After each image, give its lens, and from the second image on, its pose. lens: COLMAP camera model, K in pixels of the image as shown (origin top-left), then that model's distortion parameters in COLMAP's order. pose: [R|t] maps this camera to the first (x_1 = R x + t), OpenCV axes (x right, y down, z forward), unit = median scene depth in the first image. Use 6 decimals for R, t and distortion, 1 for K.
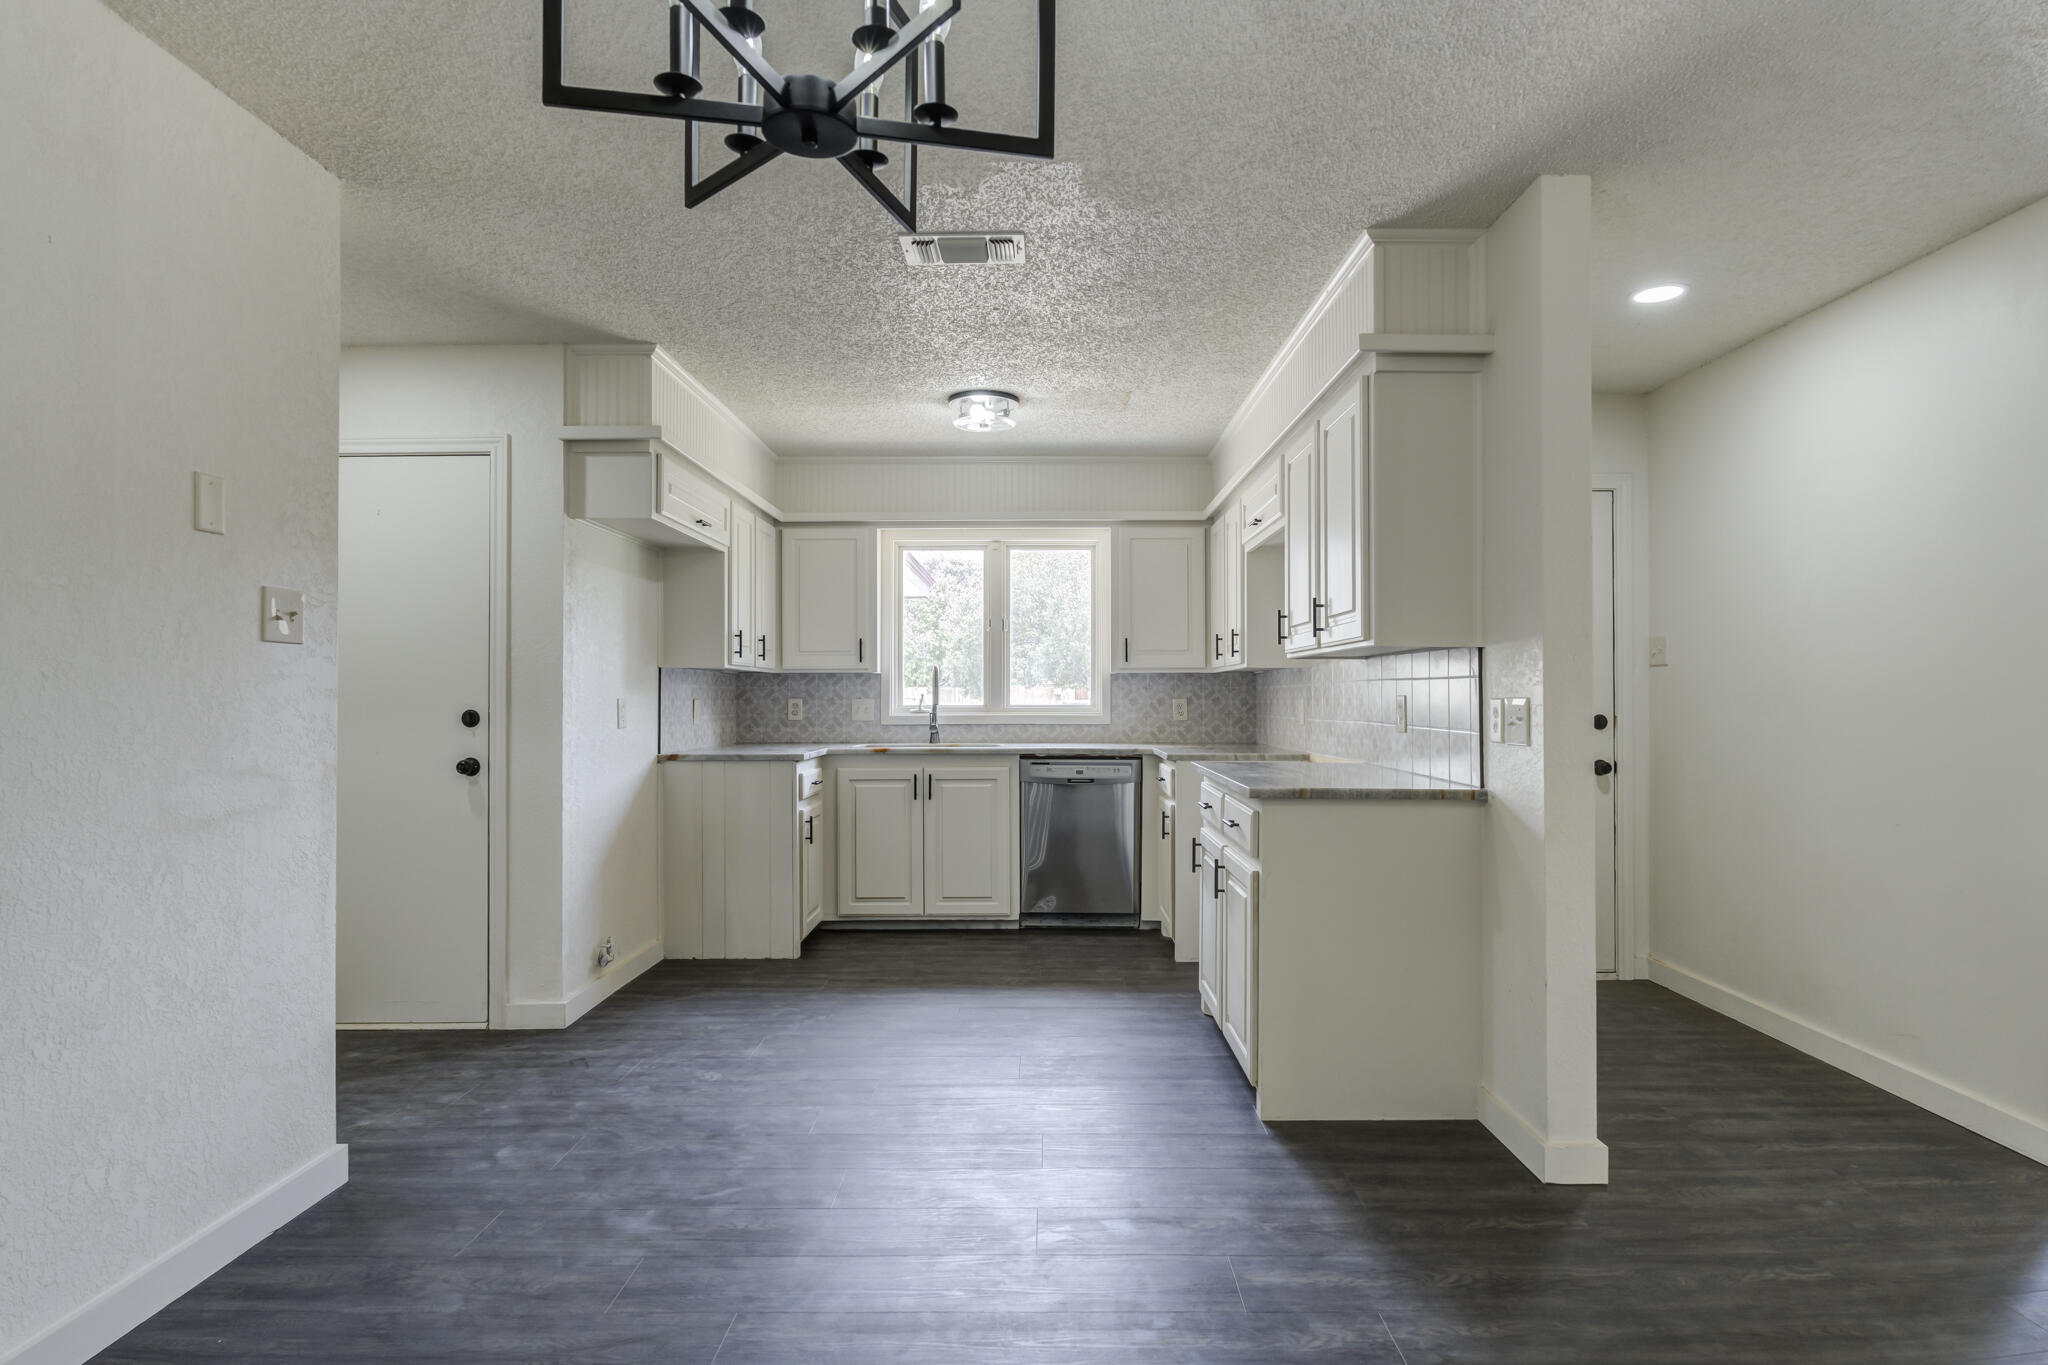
lens RADIAL K [[1059.0, 0, 1056.5], [0, 1059.0, 680.7], [0, 0, 1]] dist [0.000232, -0.011429]
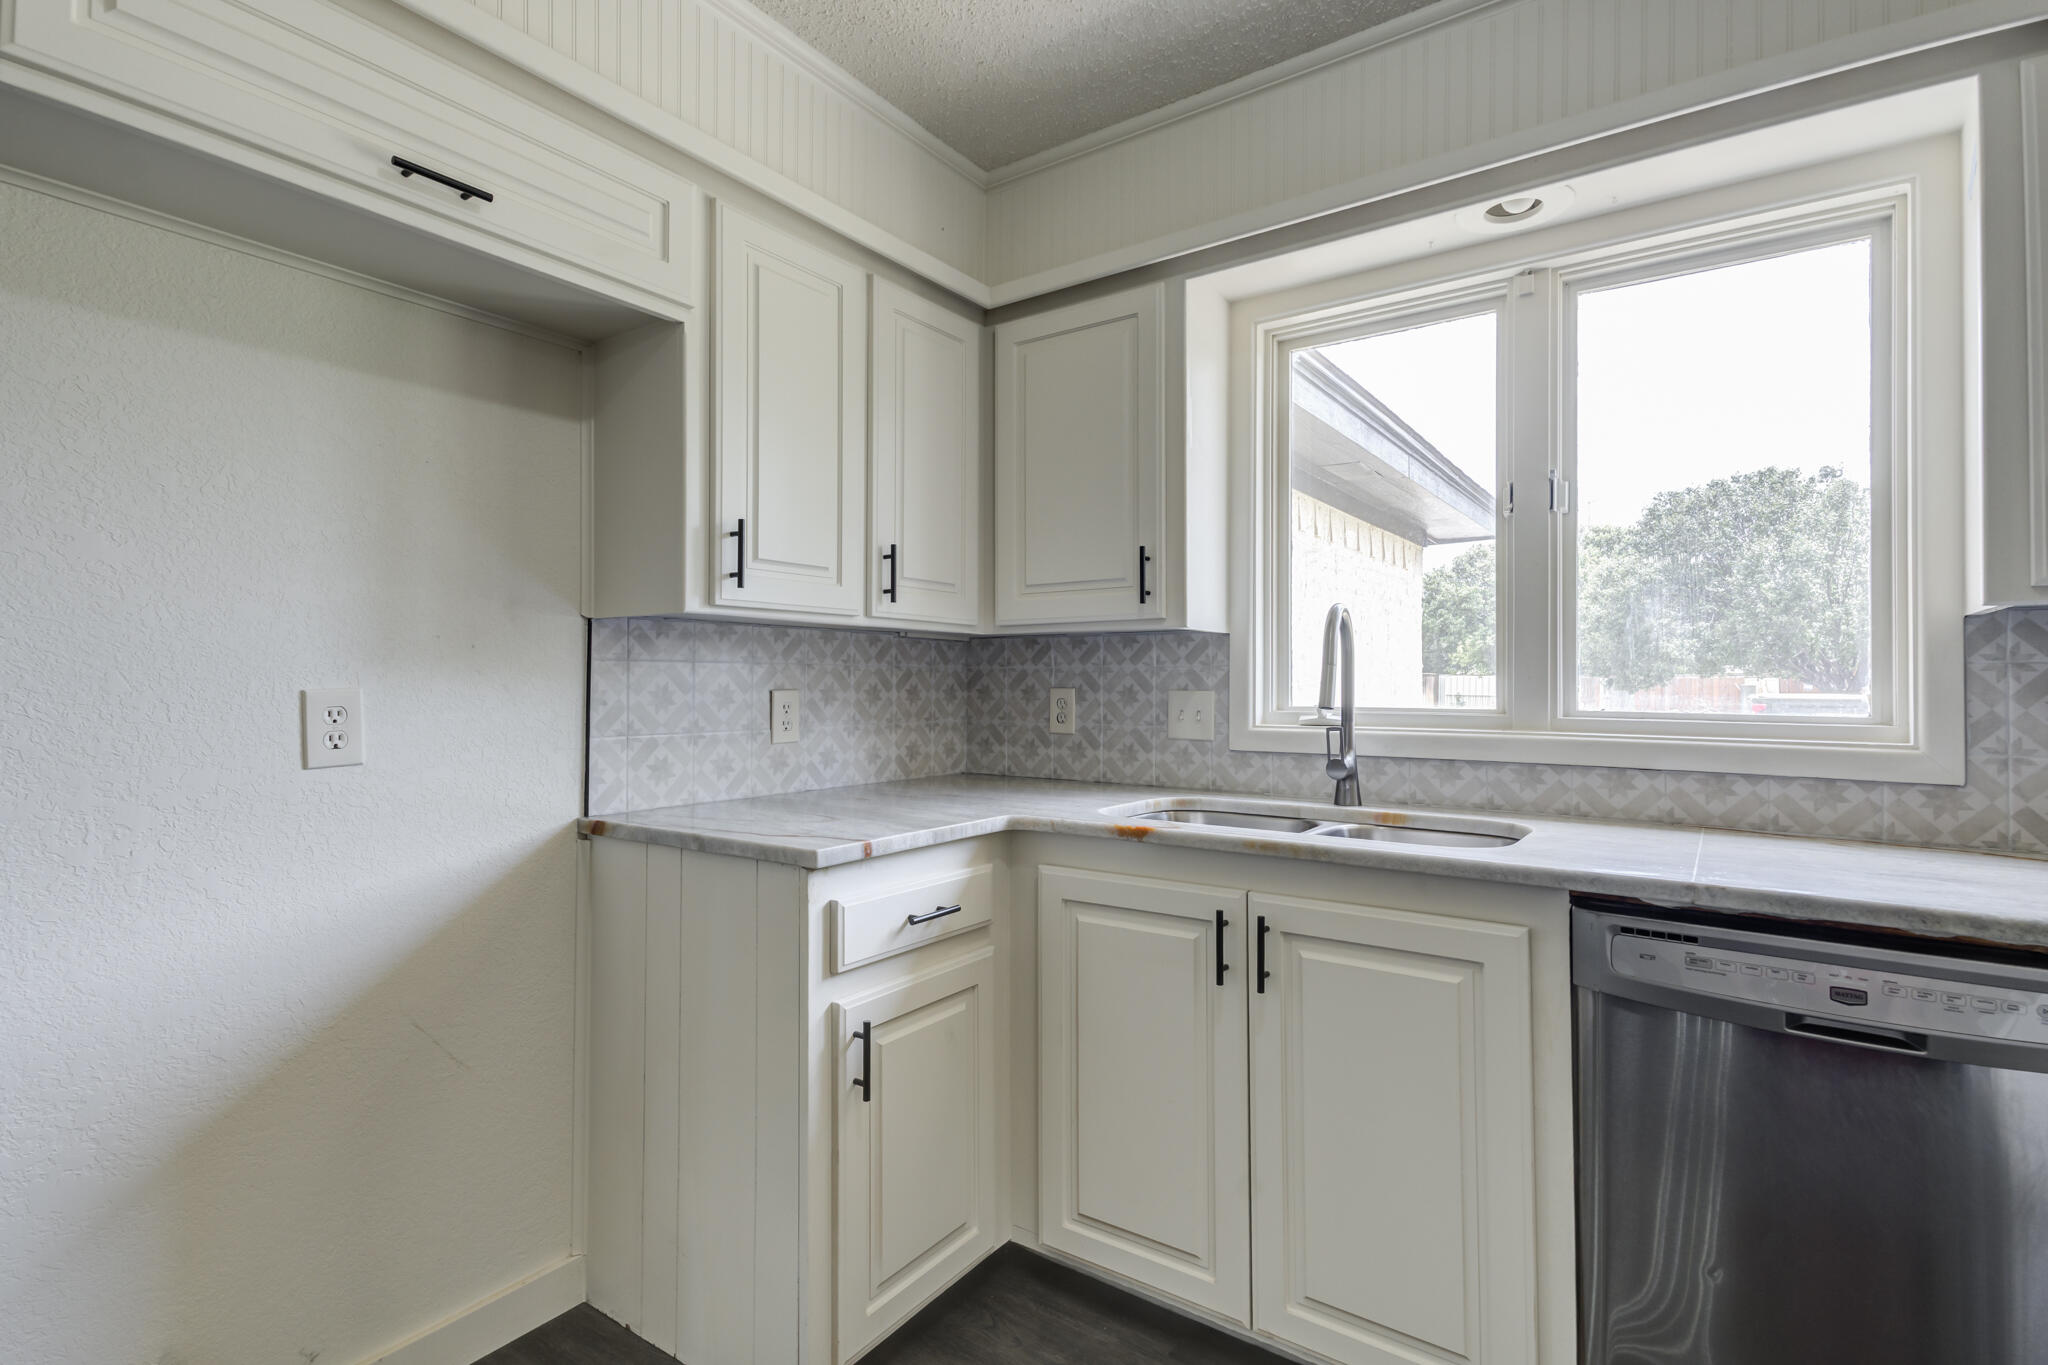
lens RADIAL K [[1022.2, 0, 968.1], [0, 1022.2, 666.6], [0, 0, 1]] dist [0.013132, -0.000755]
pose [[0.796314, -0.004251, -0.604868, 0.004458], [0.003752, 0.999991, -0.002088, 0.009268], [0.604872, -0.000606, 0.796323, 0.748430]]
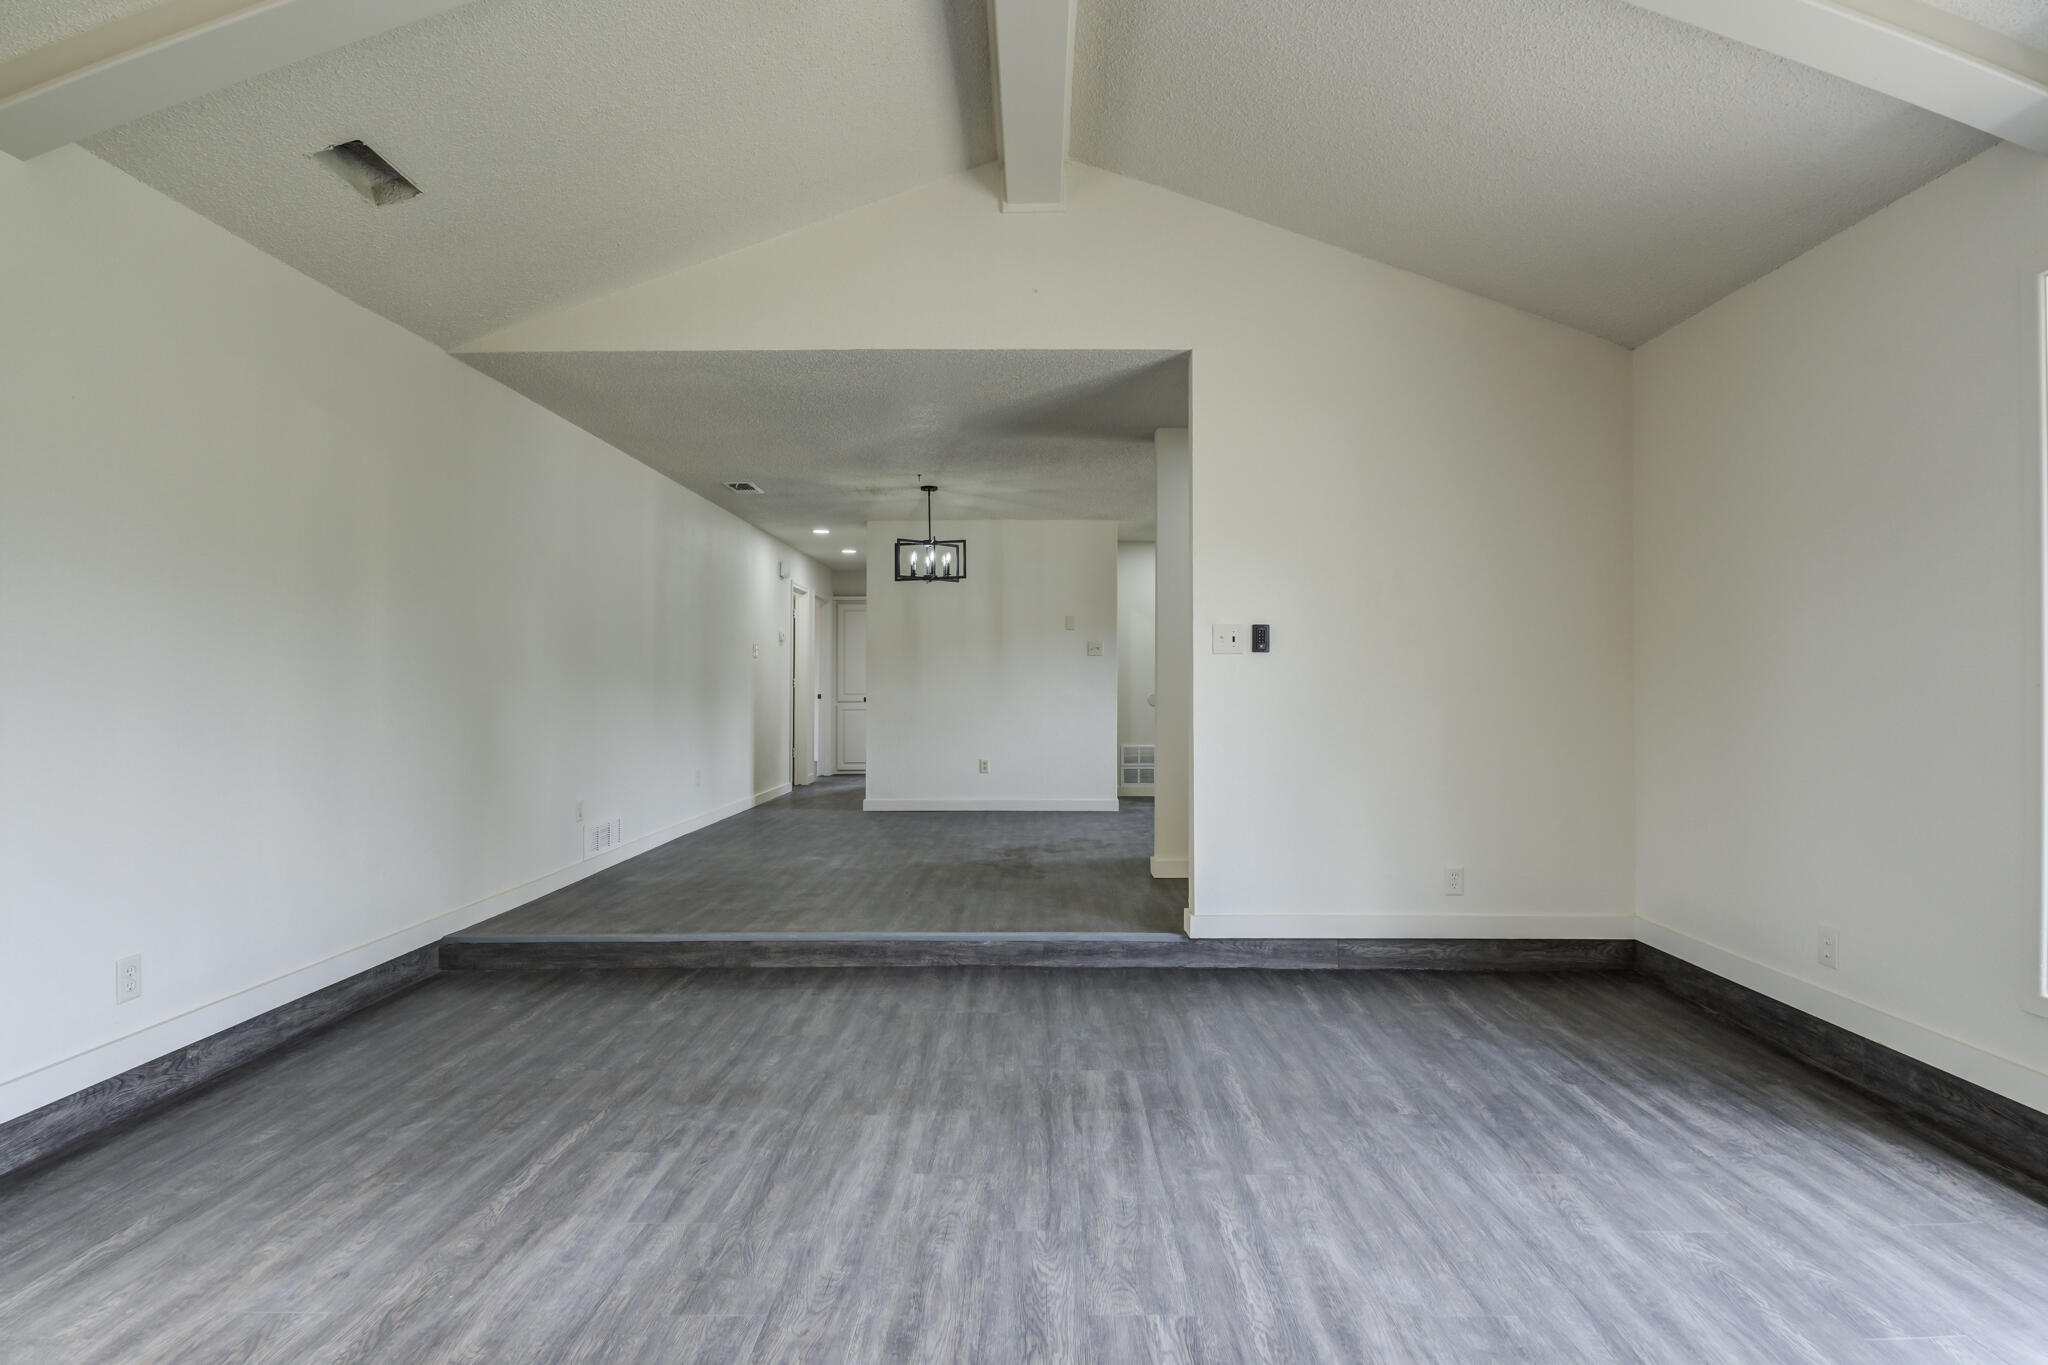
lens RADIAL K [[1029.6, 0, 1024.0], [0, 1029.6, 682.5], [0, 0, 1]] dist [0.017232, -0.016342]
pose [[-0.025648, -0.006667, -0.999649, 1.408043], [0.008336, 0.999942, -0.006883, 0.039505], [0.999636, -0.008510, -0.025591, 0.401963]]
